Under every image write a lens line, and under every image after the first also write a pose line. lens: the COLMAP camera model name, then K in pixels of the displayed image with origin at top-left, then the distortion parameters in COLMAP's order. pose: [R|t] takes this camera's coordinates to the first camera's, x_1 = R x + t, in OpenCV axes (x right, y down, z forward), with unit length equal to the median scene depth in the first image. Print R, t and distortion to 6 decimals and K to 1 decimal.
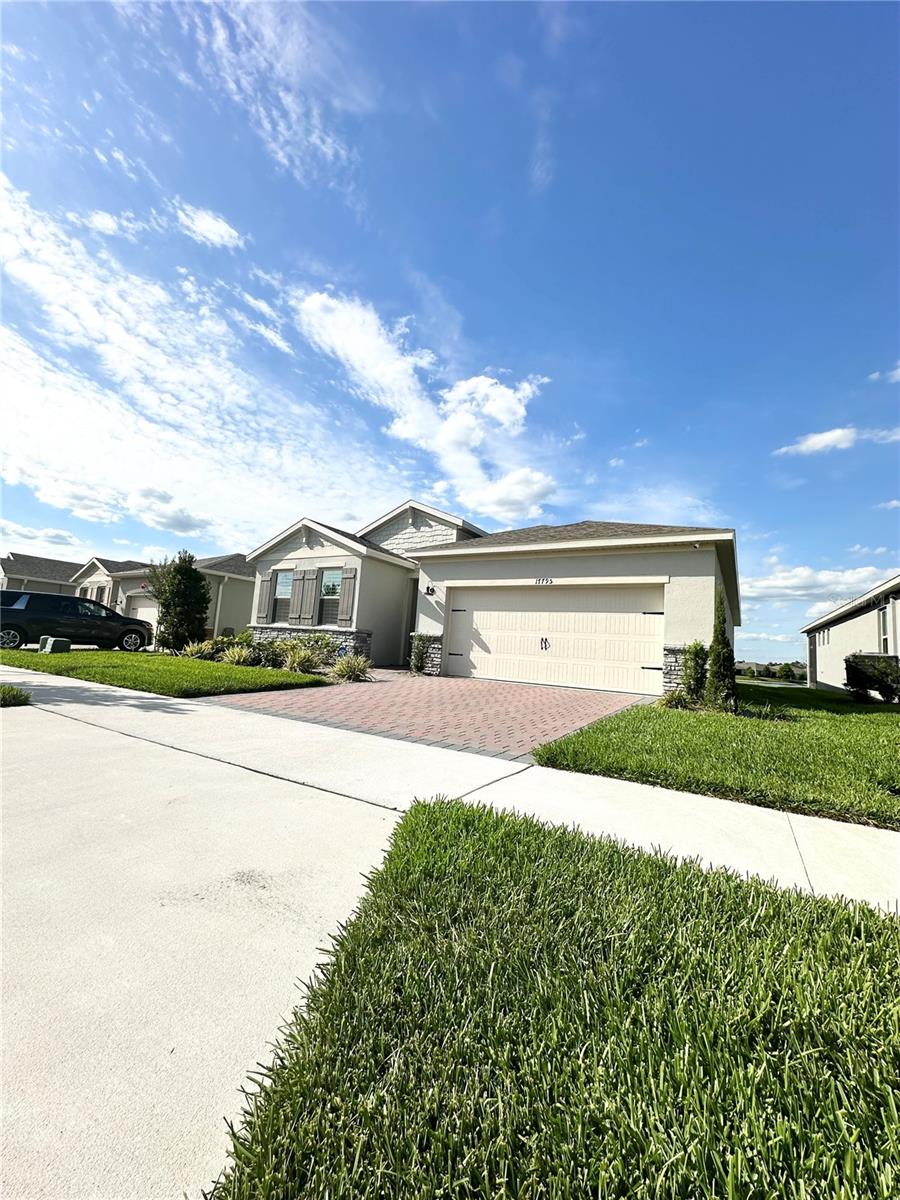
lens RADIAL K [[479.3, 0, 449.9], [0, 479.3, 598.2], [0, 0, 1]] dist [-0.002897, 0.000466]
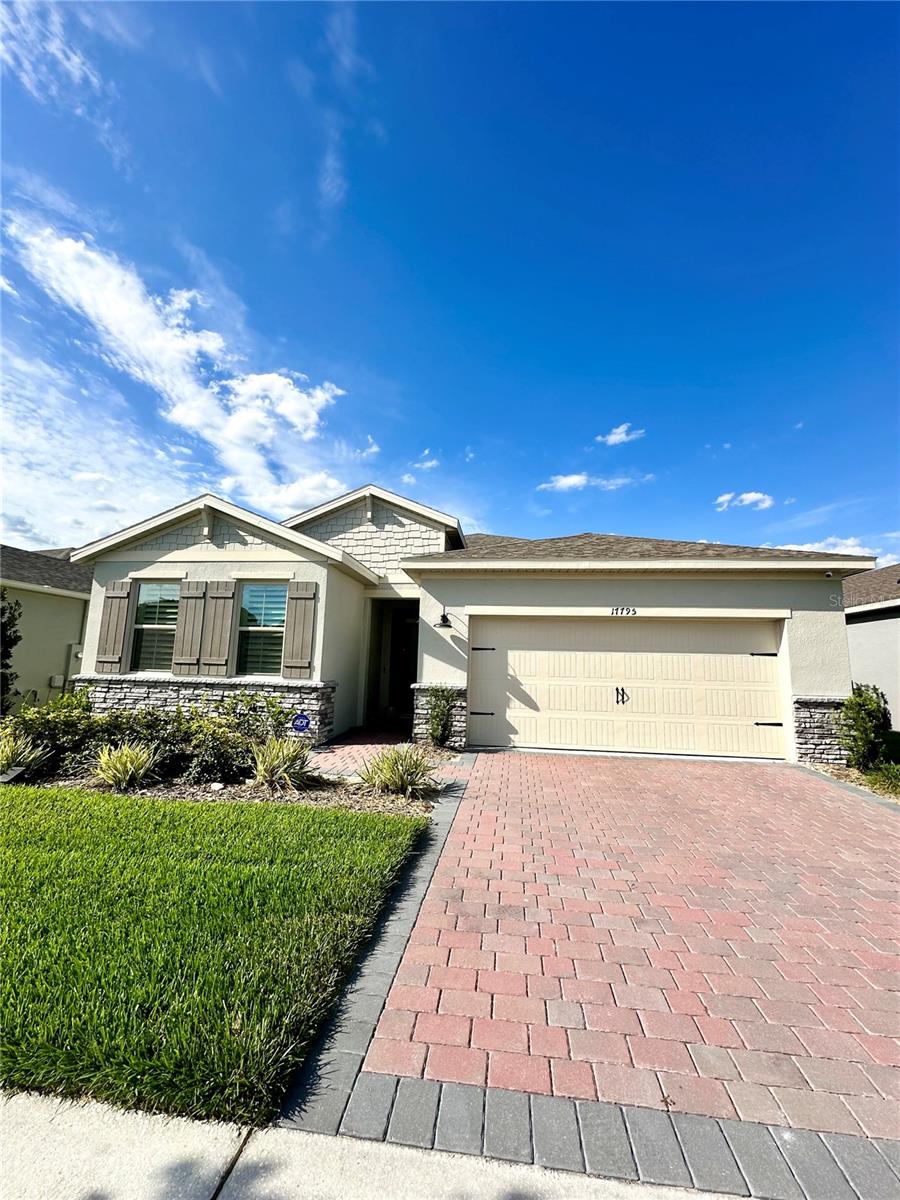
lens RADIAL K [[479.6, 0, 449.2], [0, 479.6, 598.4], [0, 0, 1]] dist [-0.003918, 0.000170]
pose [[0.913314, 0.015412, 0.406964, -0.269898], [-0.008530, 0.999788, -0.018719, -0.029828], [-0.407166, 0.013625, 0.913252, 0.335402]]
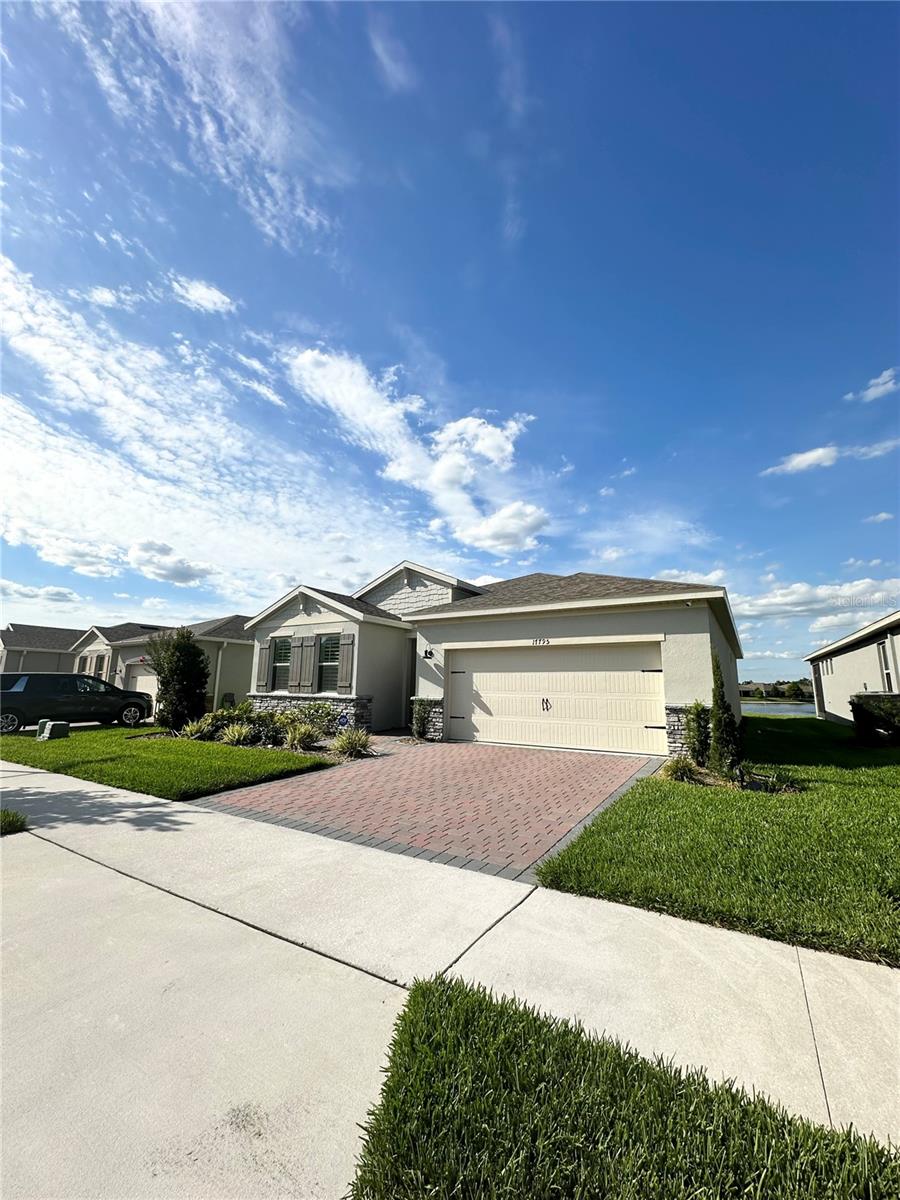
lens RADIAL K [[479.6, 0, 449.2], [0, 479.6, 598.4], [0, 0, 1]] dist [-0.003918, 0.000170]
pose [[0.998382, -0.056856, 0.001047, 0.006869], [0.056776, 0.995615, -0.074345, -0.047390], [0.003185, 0.074284, 0.997232, -0.006088]]
